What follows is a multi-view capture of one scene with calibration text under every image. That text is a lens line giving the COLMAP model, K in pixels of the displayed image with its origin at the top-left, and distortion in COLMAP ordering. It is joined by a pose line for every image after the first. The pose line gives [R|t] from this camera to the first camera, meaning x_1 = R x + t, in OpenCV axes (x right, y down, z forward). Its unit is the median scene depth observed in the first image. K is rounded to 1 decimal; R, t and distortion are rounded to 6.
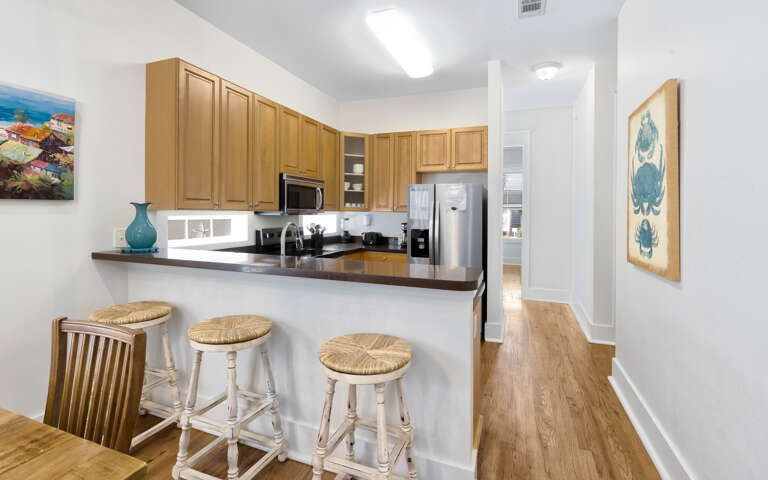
lens RADIAL K [[357.8, 0, 385.2], [0, 357.8, 218.3], [0, 0, 1]] dist [-0.000335, 0.000157]
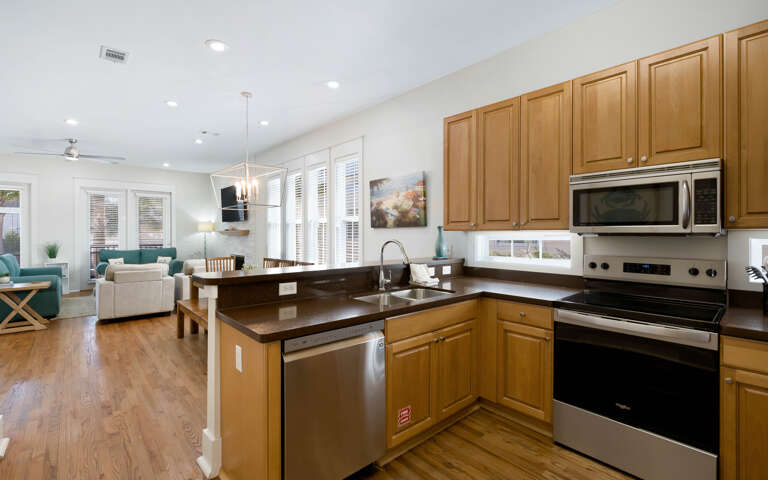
lens RADIAL K [[346.2, 0, 383.7], [0, 346.2, 234.4], [0, 0, 1]] dist [-0.008262, 0.000135]
pose [[-0.457312, -0.003093, -0.889301, 0.389577], [-0.018316, 0.999815, 0.005941, -0.007280], [0.889118, 0.019005, -0.457284, 0.791690]]
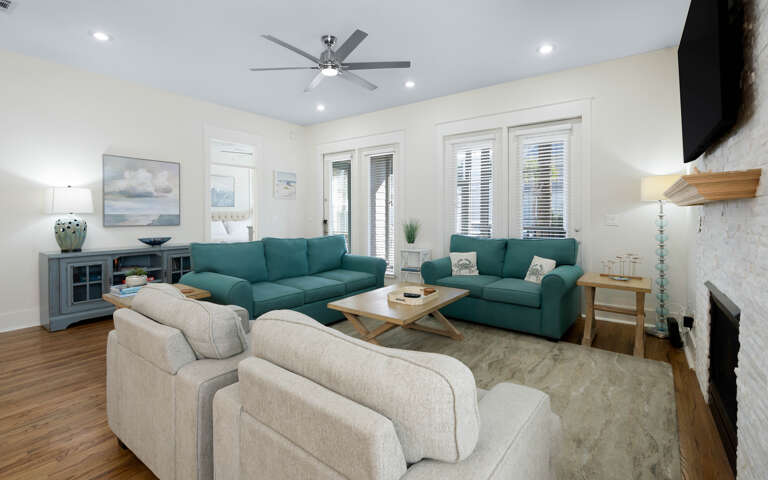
lens RADIAL K [[343.8, 0, 383.6], [0, 343.8, 212.5], [0, 0, 1]] dist [-0.000509, -0.000012]
pose [[-0.960319, -0.004429, 0.278869, -0.619257], [-0.000600, 0.999904, 0.013813, 0.025345], [-0.278904, 0.013098, -0.960230, -0.236430]]
